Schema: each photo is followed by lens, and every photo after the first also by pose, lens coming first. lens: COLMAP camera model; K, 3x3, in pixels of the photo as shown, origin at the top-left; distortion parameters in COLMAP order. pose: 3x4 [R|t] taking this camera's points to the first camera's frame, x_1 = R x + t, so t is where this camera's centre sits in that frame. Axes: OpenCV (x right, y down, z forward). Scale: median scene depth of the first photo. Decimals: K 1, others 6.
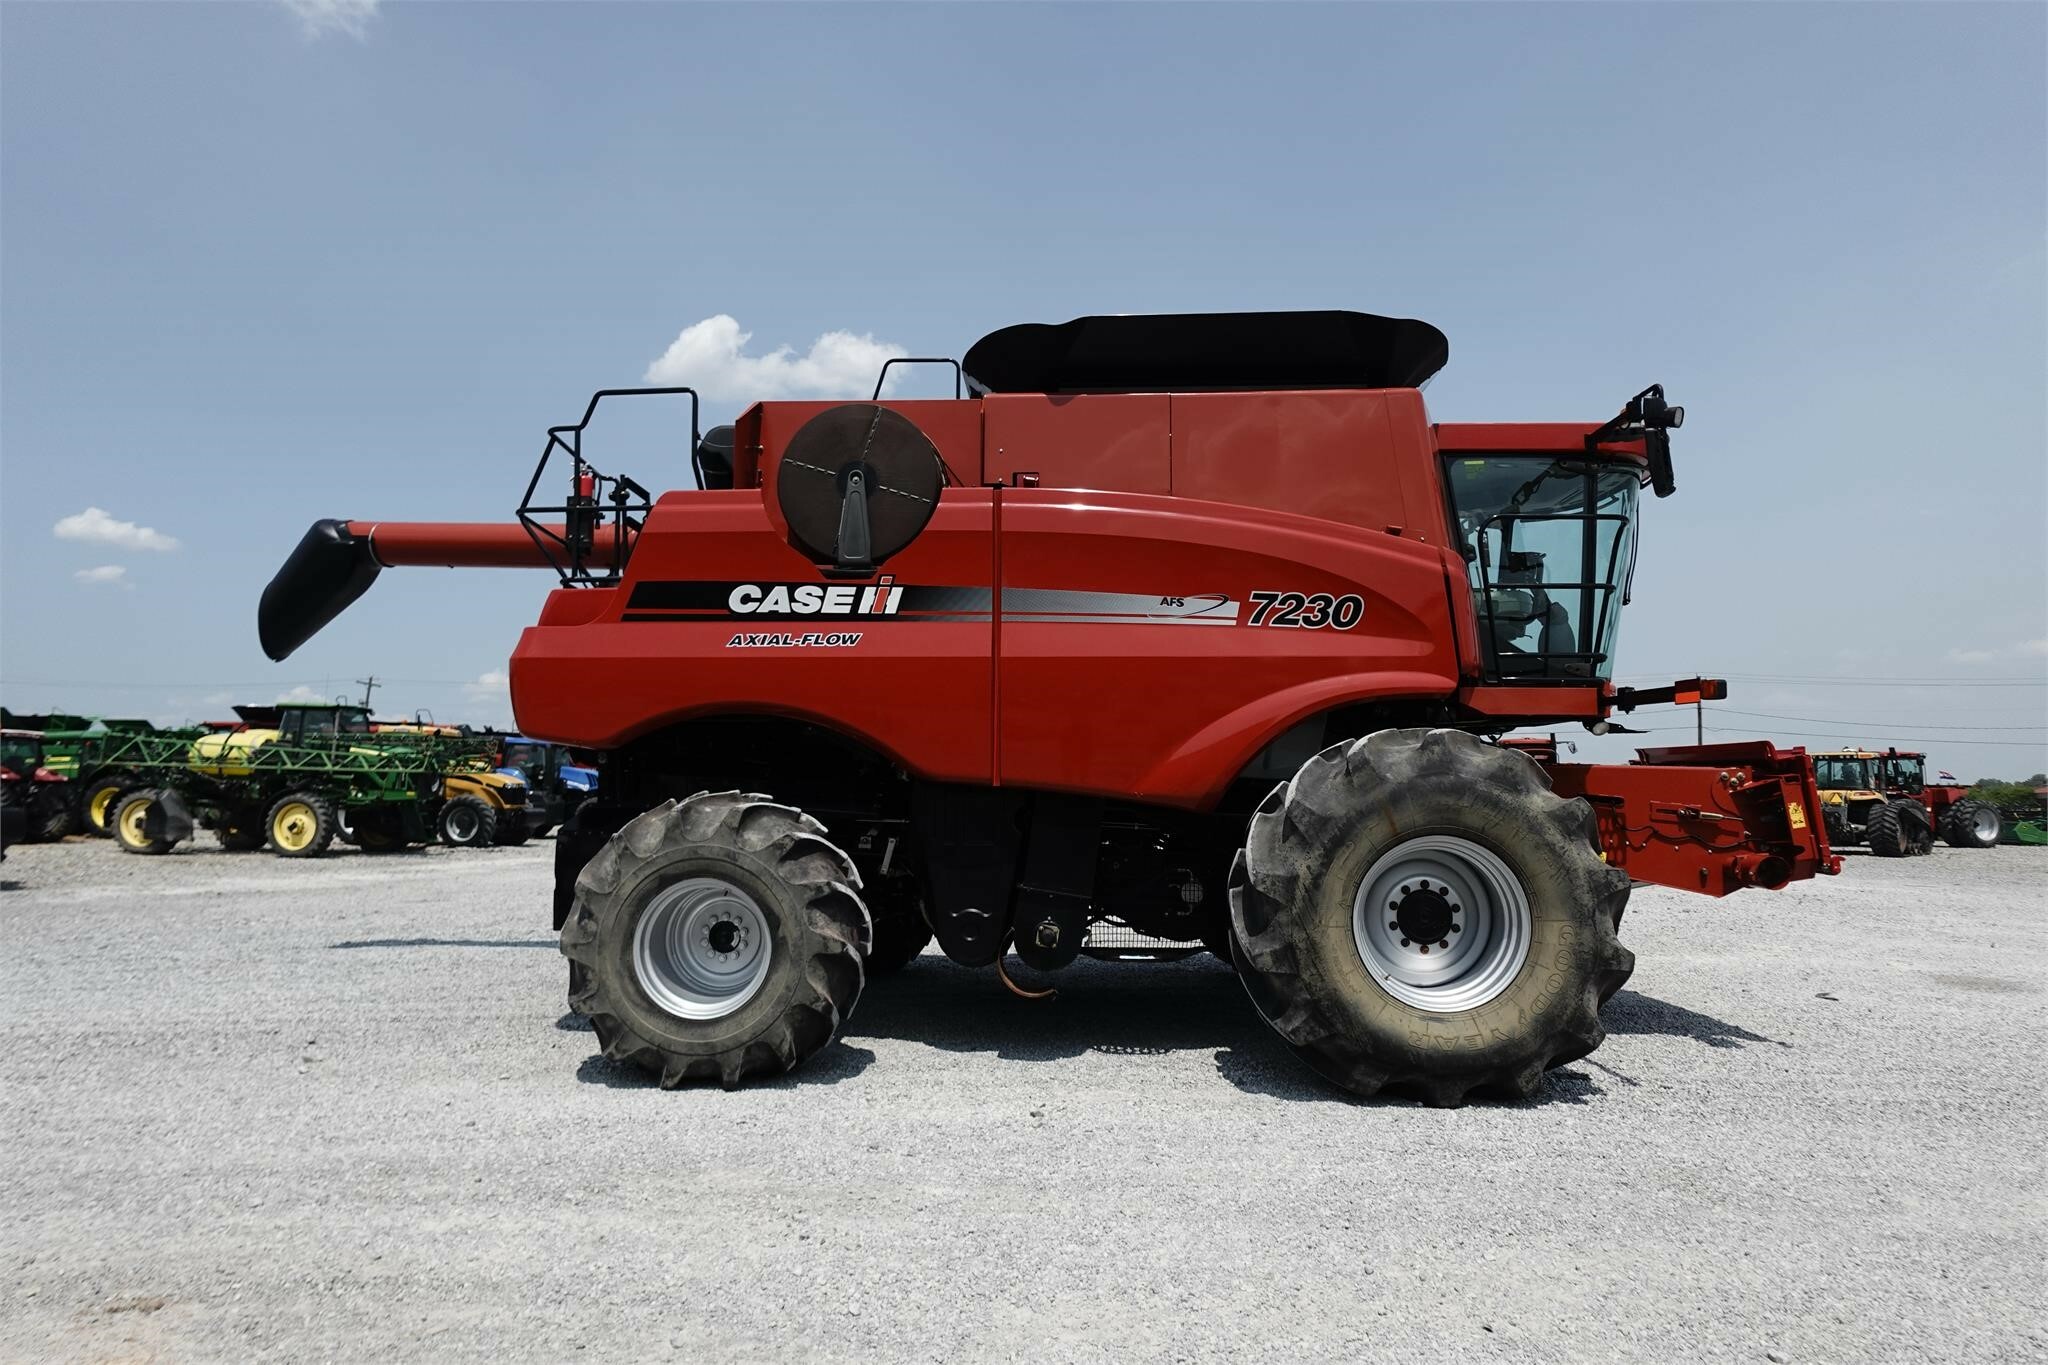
lens RADIAL K [[1155.9, 0, 1024.7], [0, 1155.9, 679.1], [0, 0, 1]] dist [-0.000689, 0.002817]
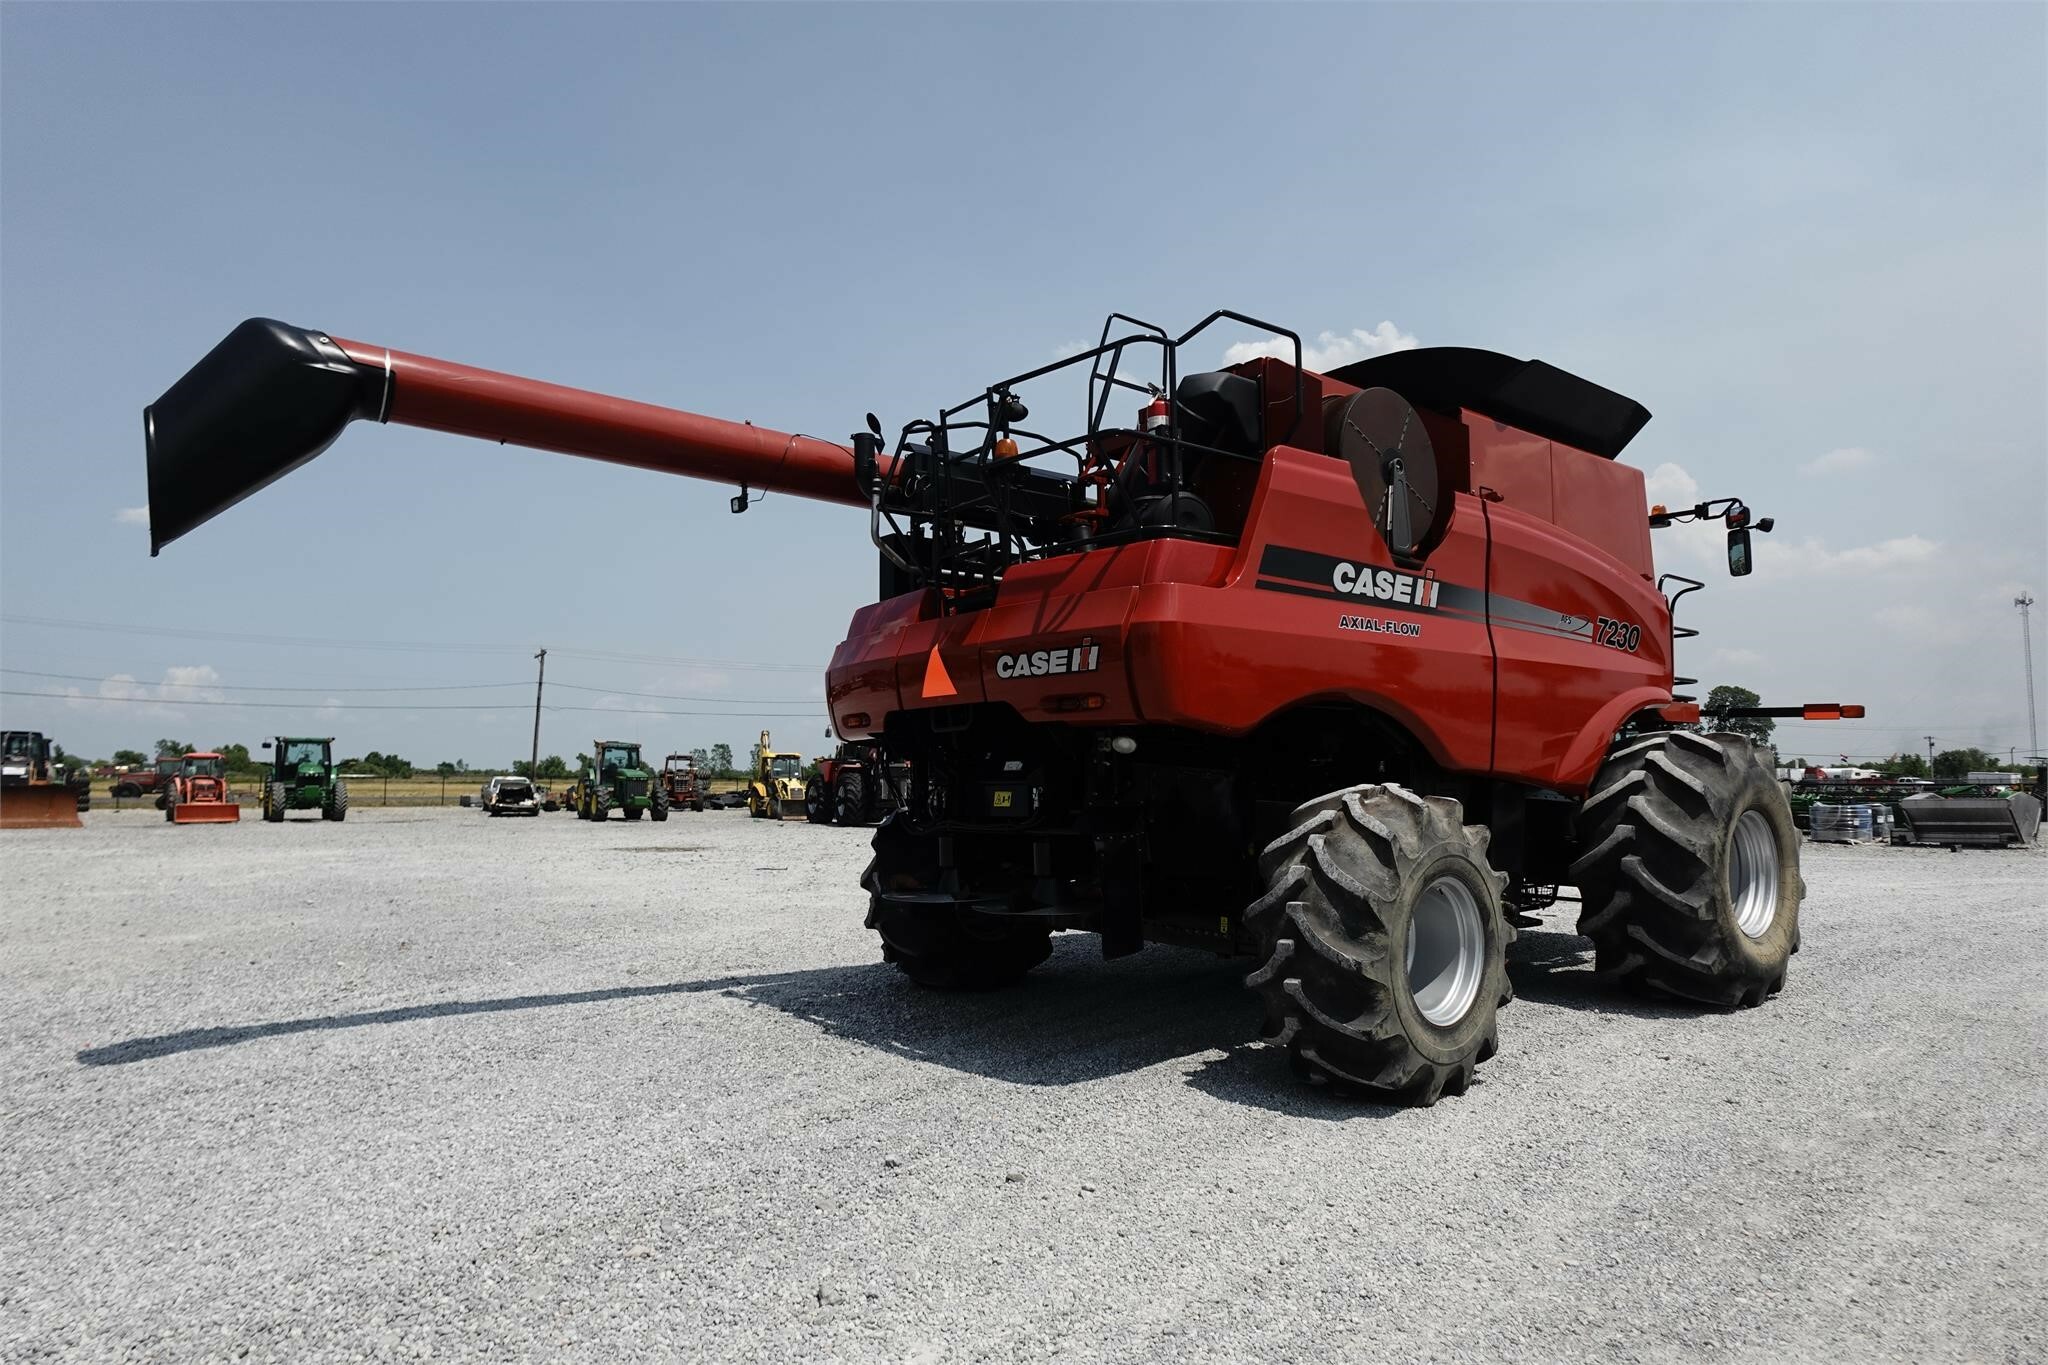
lens RADIAL K [[1155.9, 0, 1024.7], [0, 1155.9, 679.1], [0, 0, 1]] dist [-0.000689, 0.002817]
pose [[0.749185, 0.046860, 0.660701, -1.050333], [-0.060013, 0.998194, -0.002746, 0.030375], [-0.659637, -0.037593, 0.750644, 0.470335]]
